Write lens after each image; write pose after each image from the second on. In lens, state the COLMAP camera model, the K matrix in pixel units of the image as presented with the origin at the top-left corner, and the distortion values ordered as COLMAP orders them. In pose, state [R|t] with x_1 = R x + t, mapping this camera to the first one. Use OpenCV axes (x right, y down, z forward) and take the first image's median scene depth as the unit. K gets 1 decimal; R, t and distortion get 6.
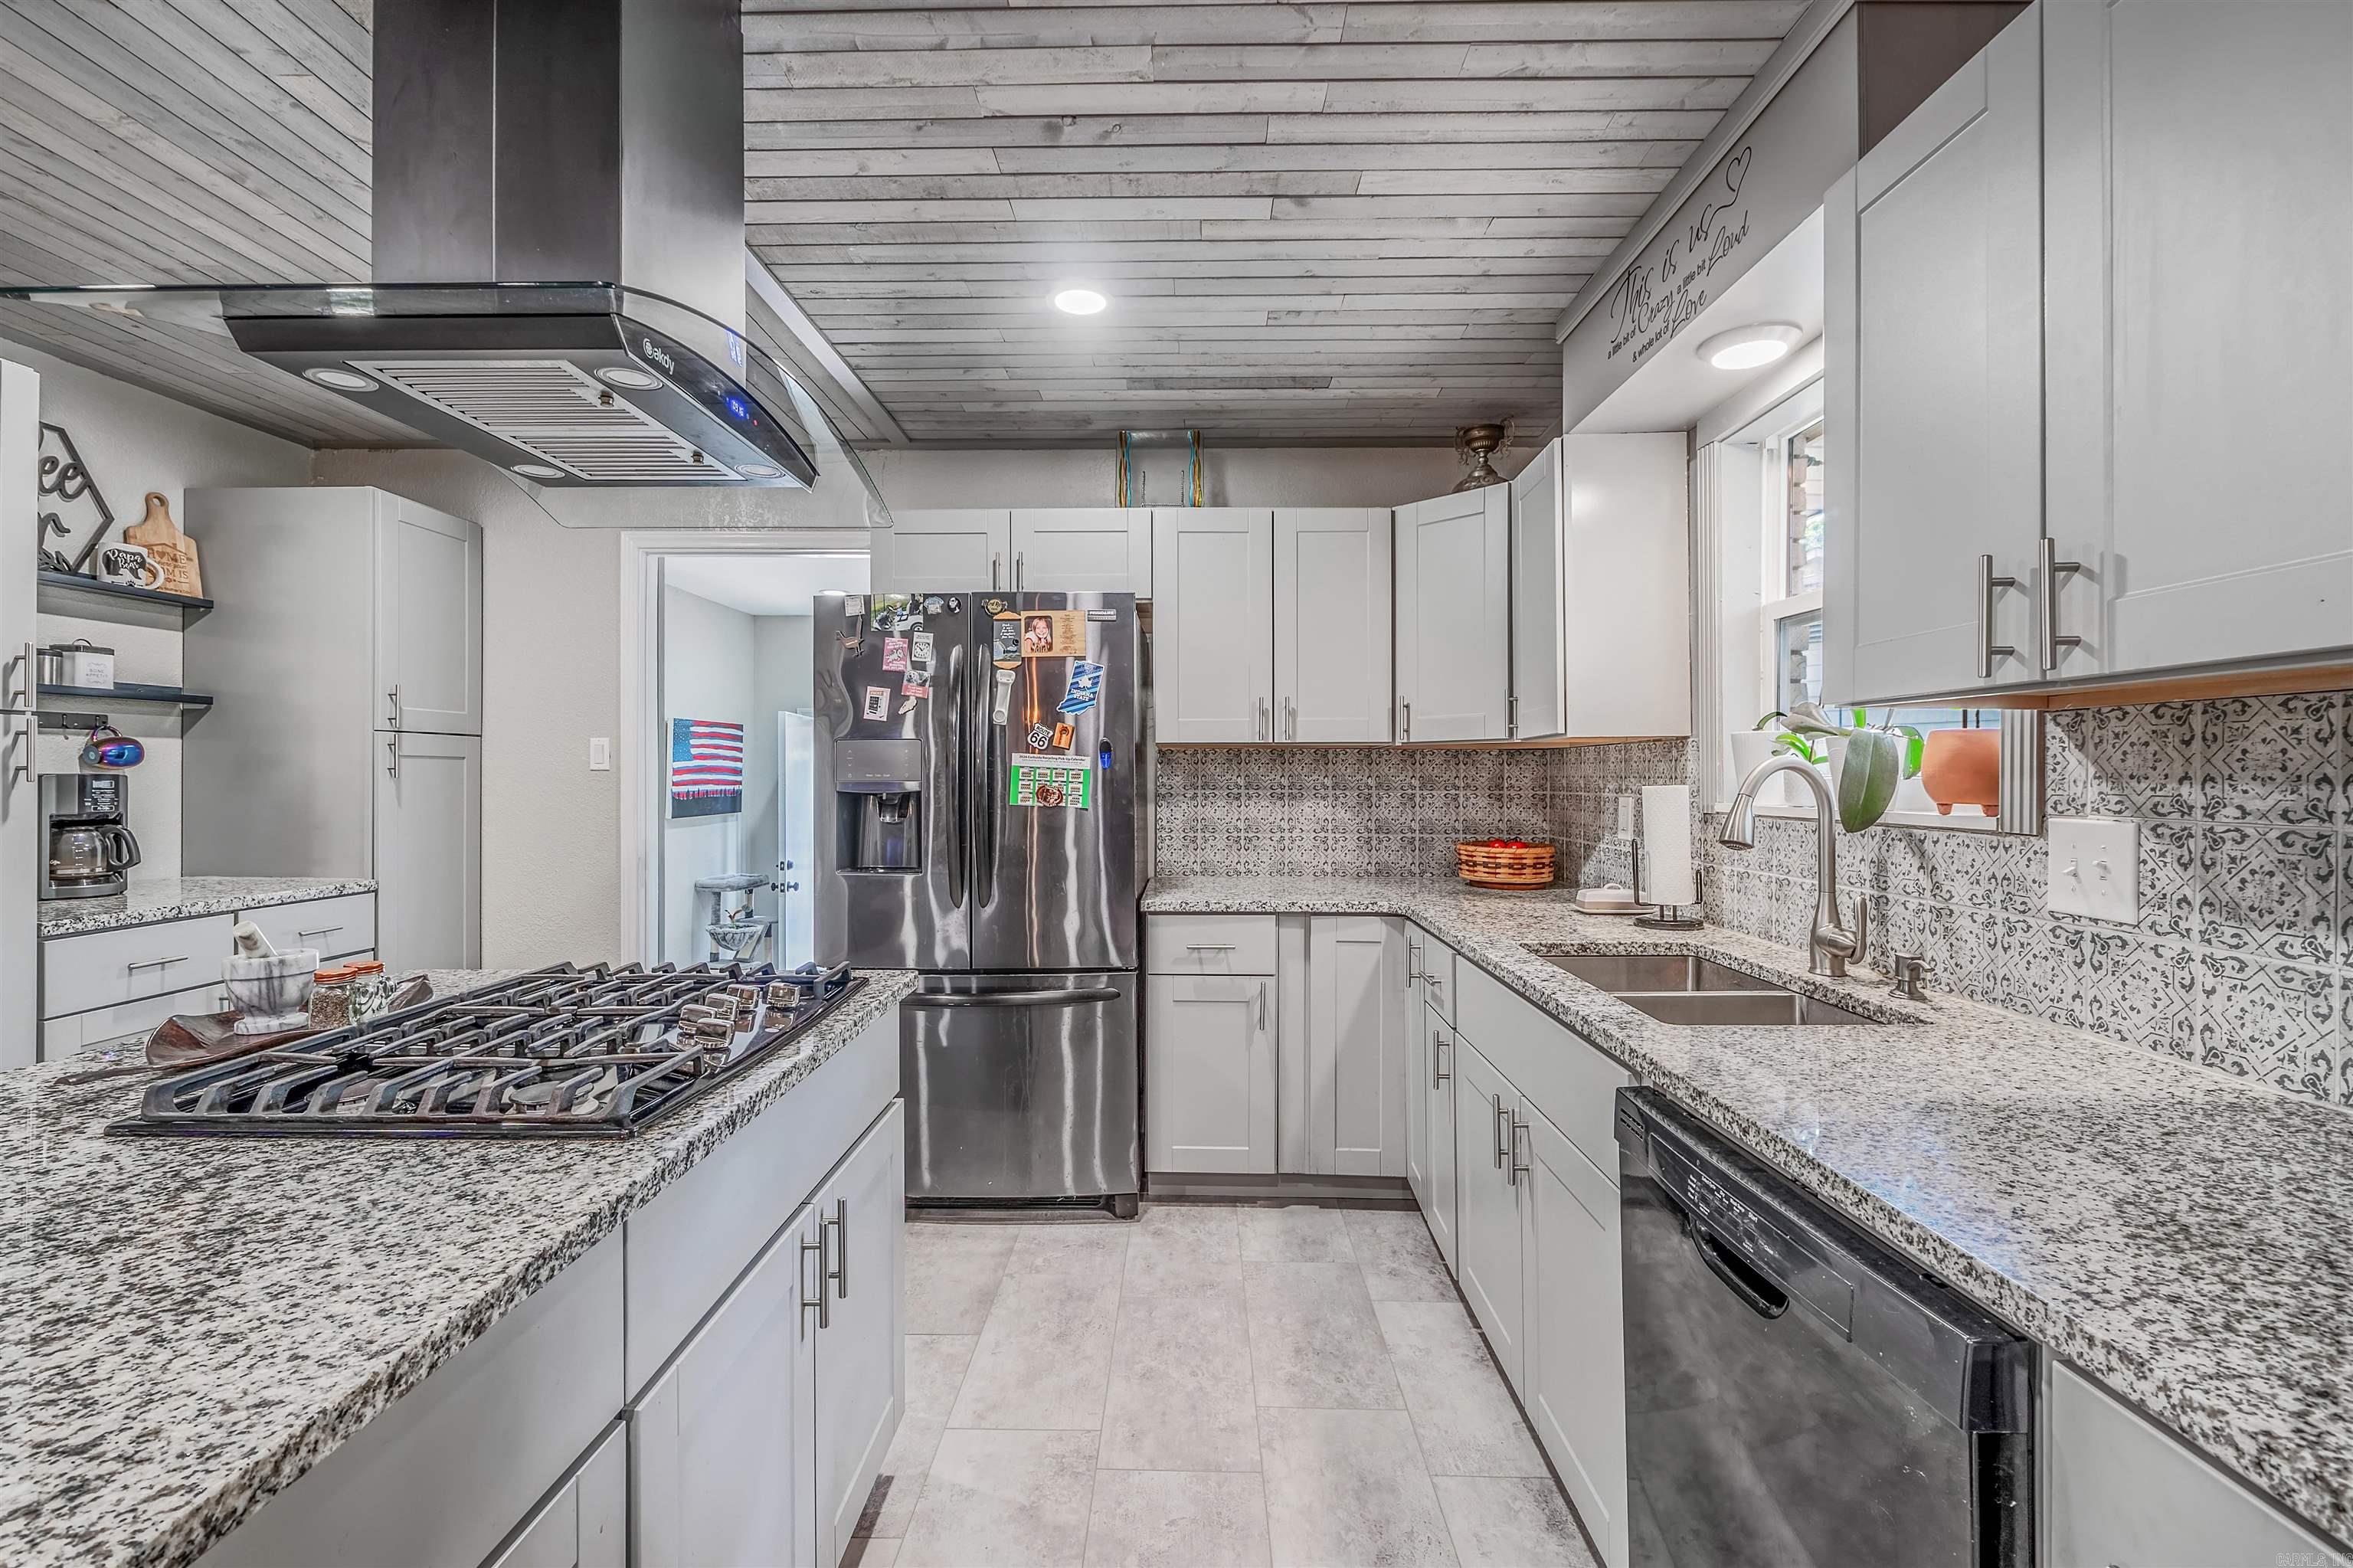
lens RADIAL K [[1005.9, 0, 1176.7], [0, 1005.9, 773.1], [0, 0, 1]] dist [-0.002507, -0.000465]
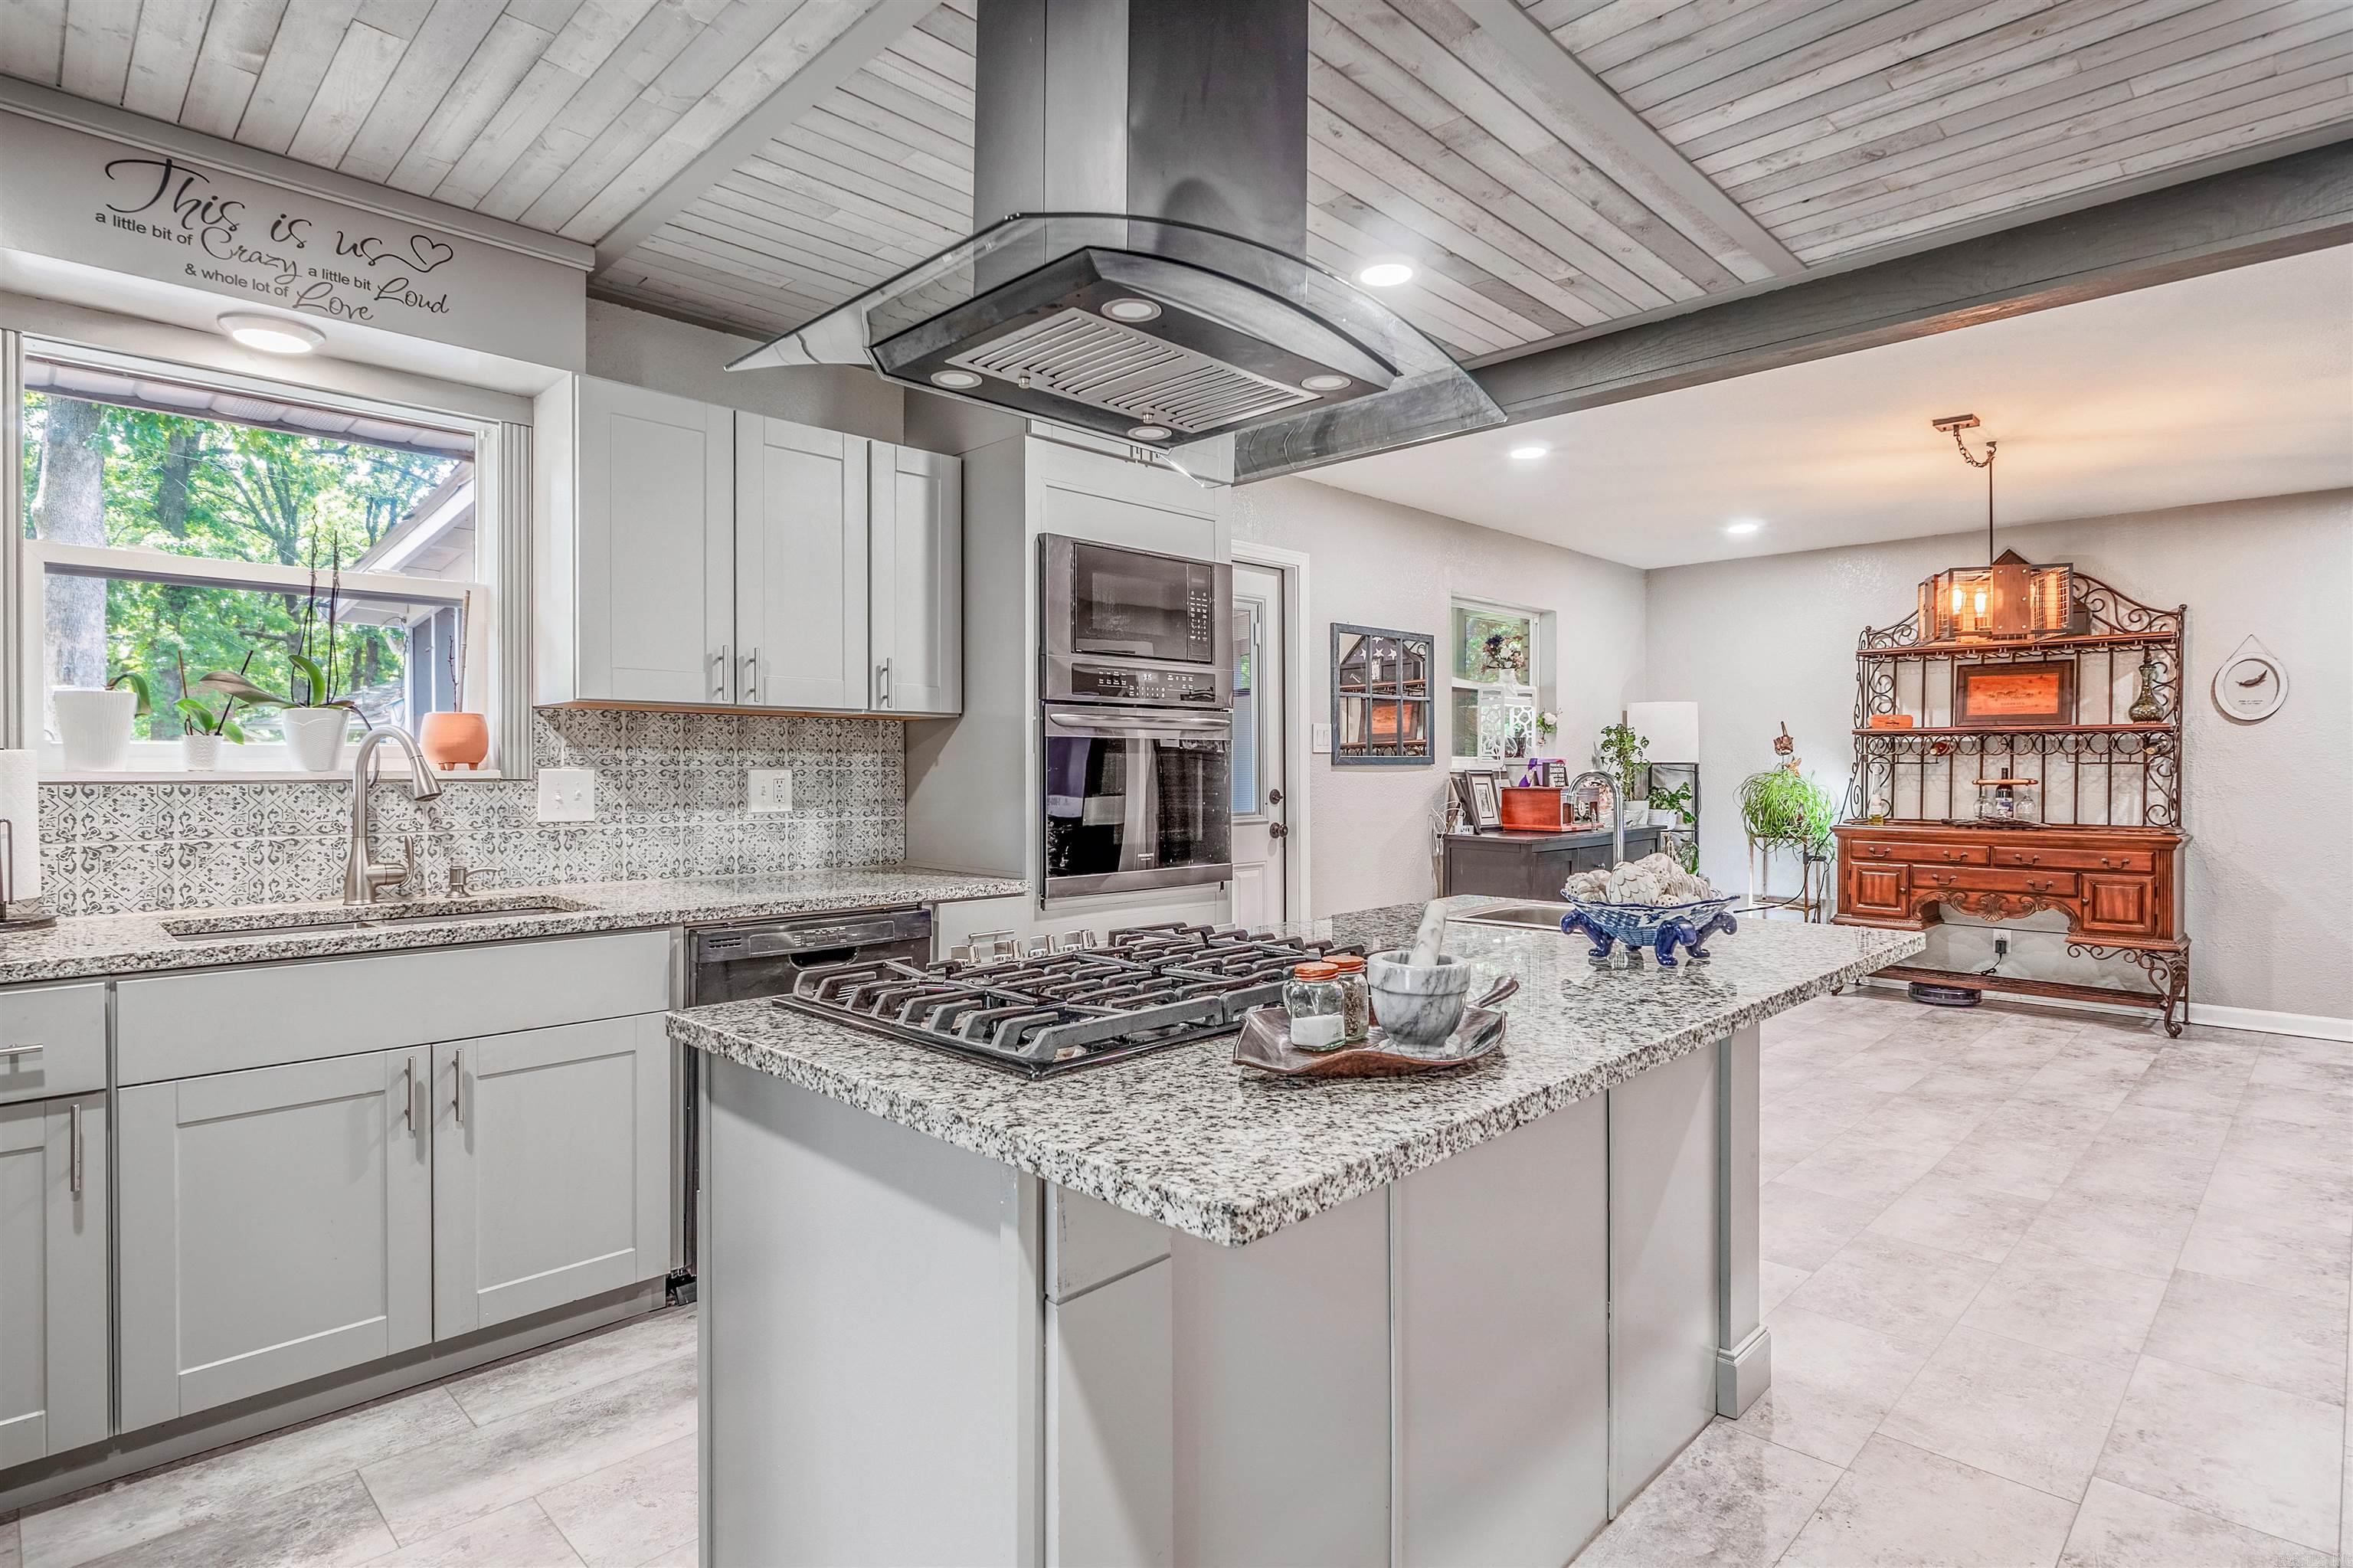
lens RADIAL K [[1200.5, 0, 1170.2], [0, 1200.5, 772.6], [0, 0, 1]] dist [0.000306, -0.001714]
pose [[-0.716108, -0.004417, 0.697975, -0.797134], [-0.003102, 0.999990, 0.003146, 0.023822], [-0.697982, 0.000087, -0.716115, 1.008492]]
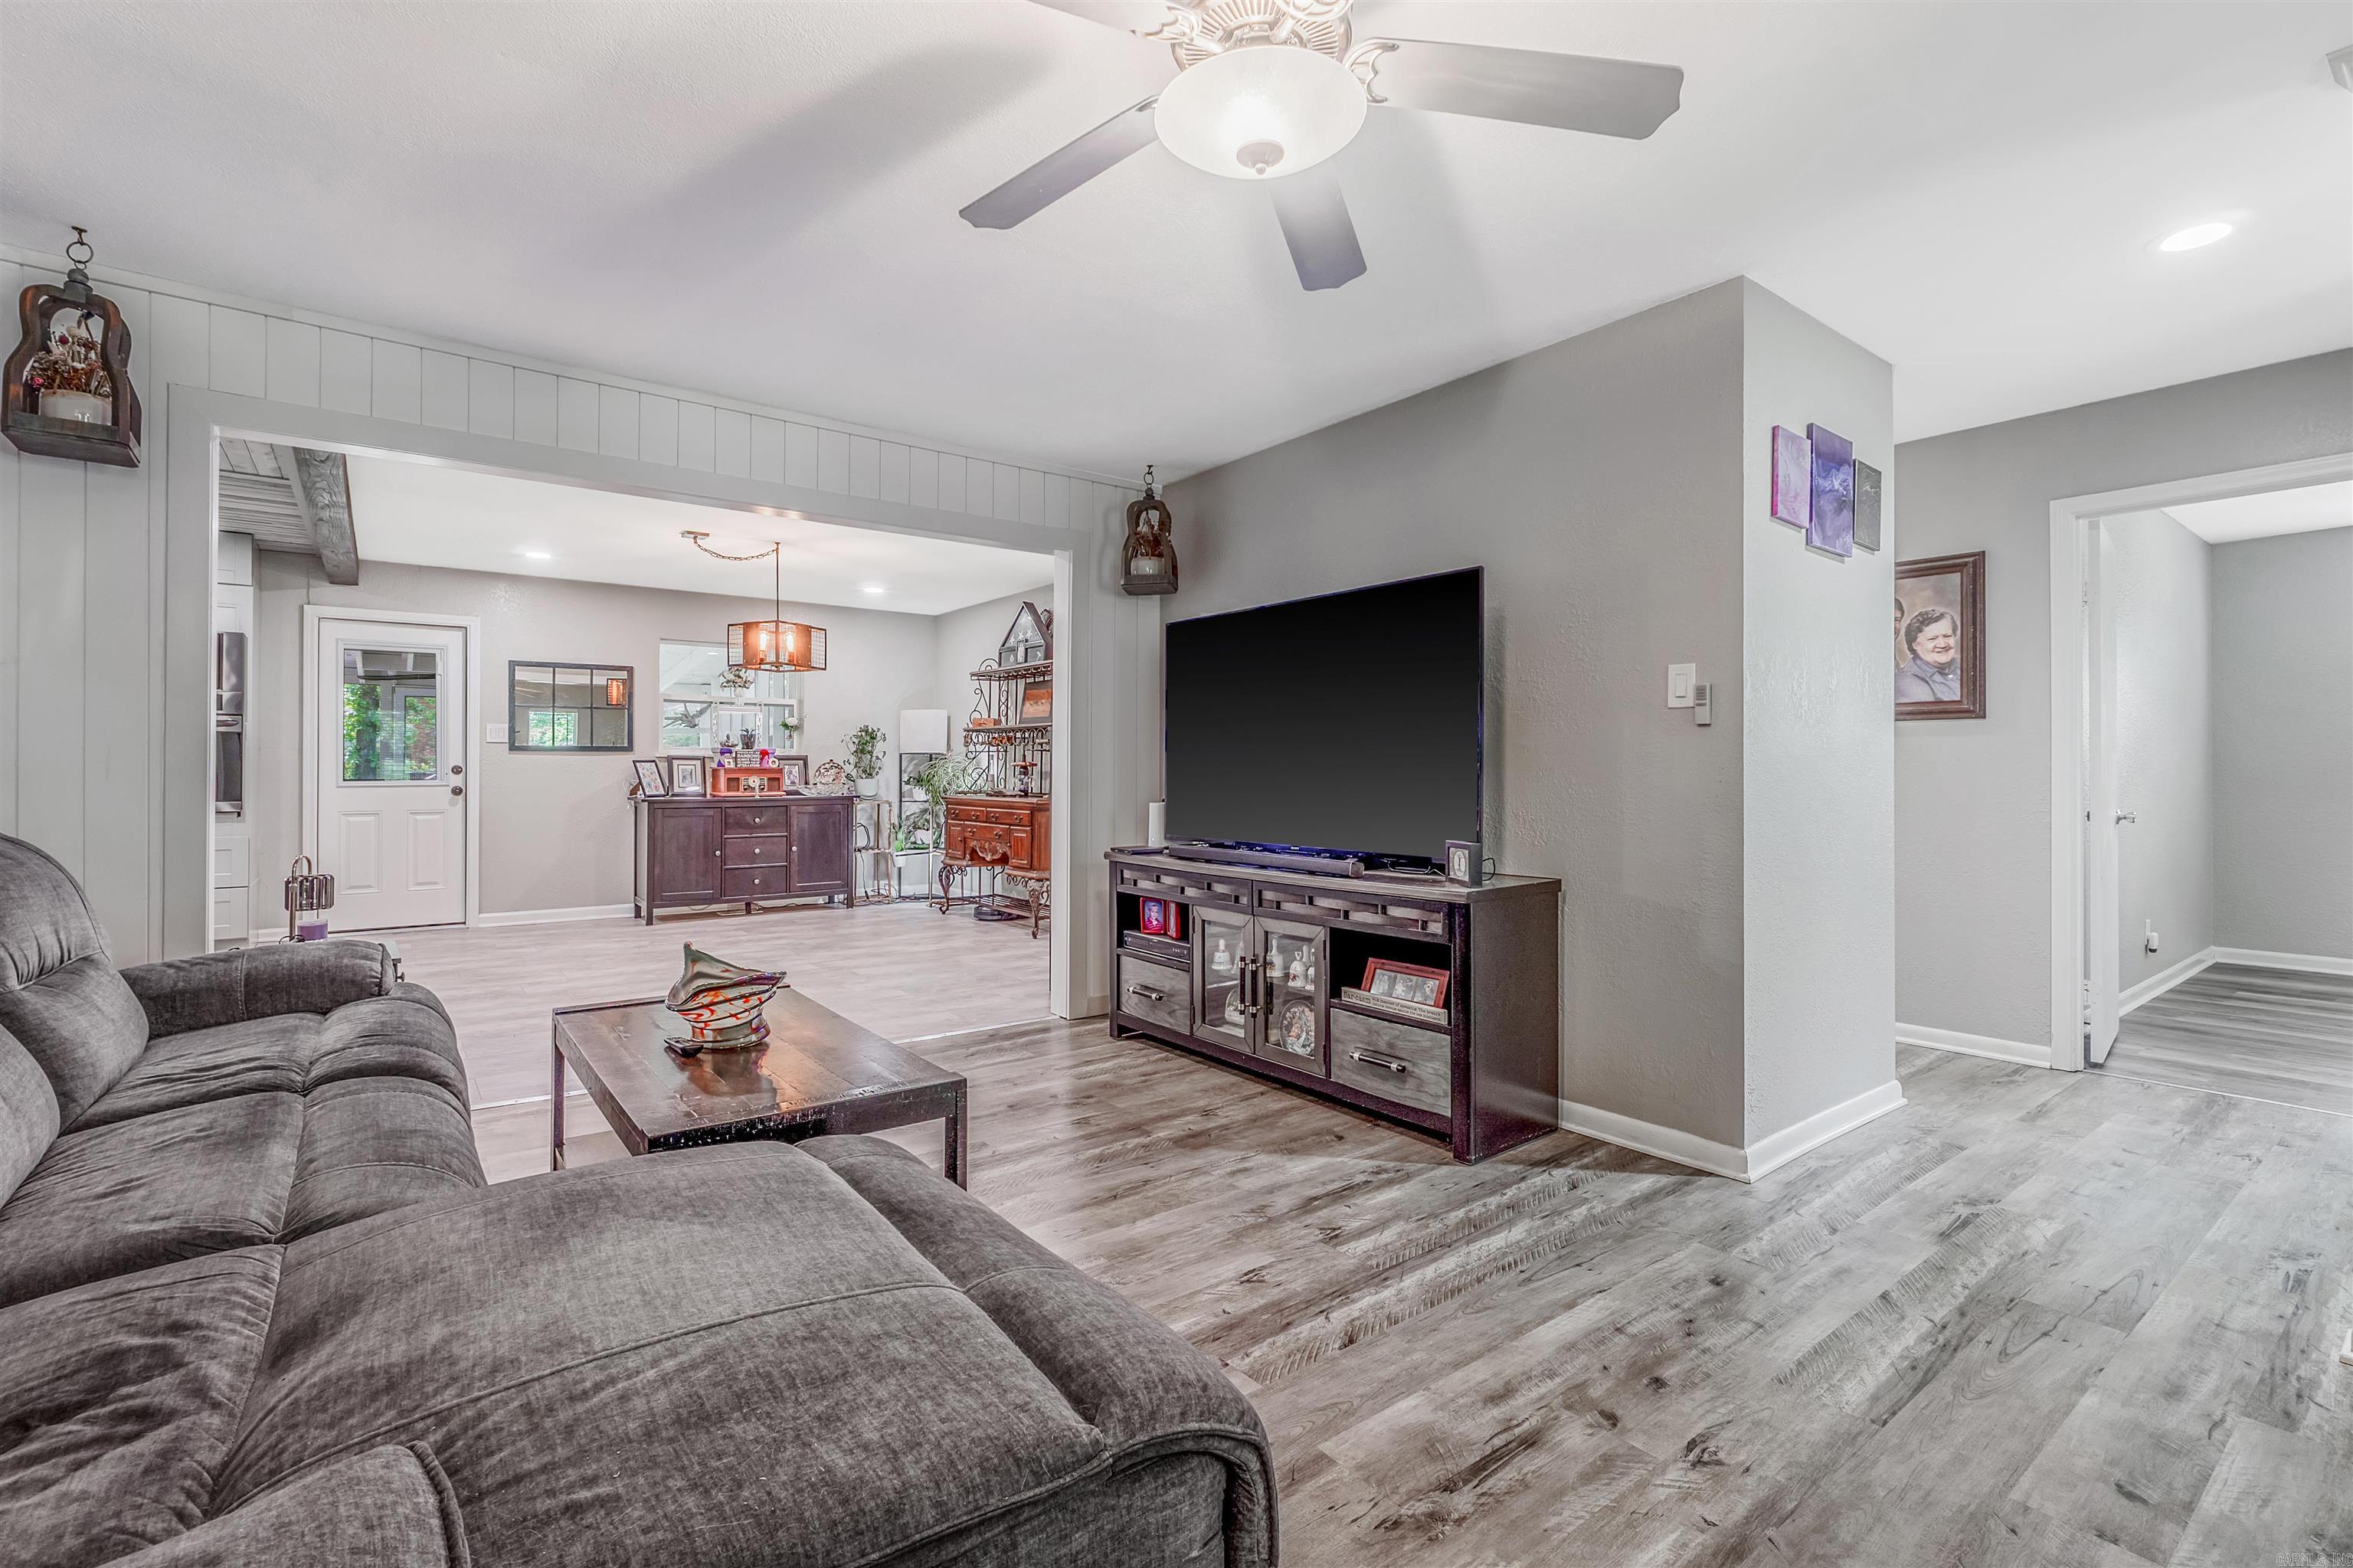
lens RADIAL K [[1053.6, 0, 1170.2], [0, 1053.6, 769.7], [0, 0, 1]] dist [-0.002924, -0.000086]
pose [[-0.617289, -0.001627, 0.786735, -2.964226], [-0.006422, 0.999975, -0.002971, 0.066722], [-0.786710, -0.006886, -0.617284, -0.351405]]
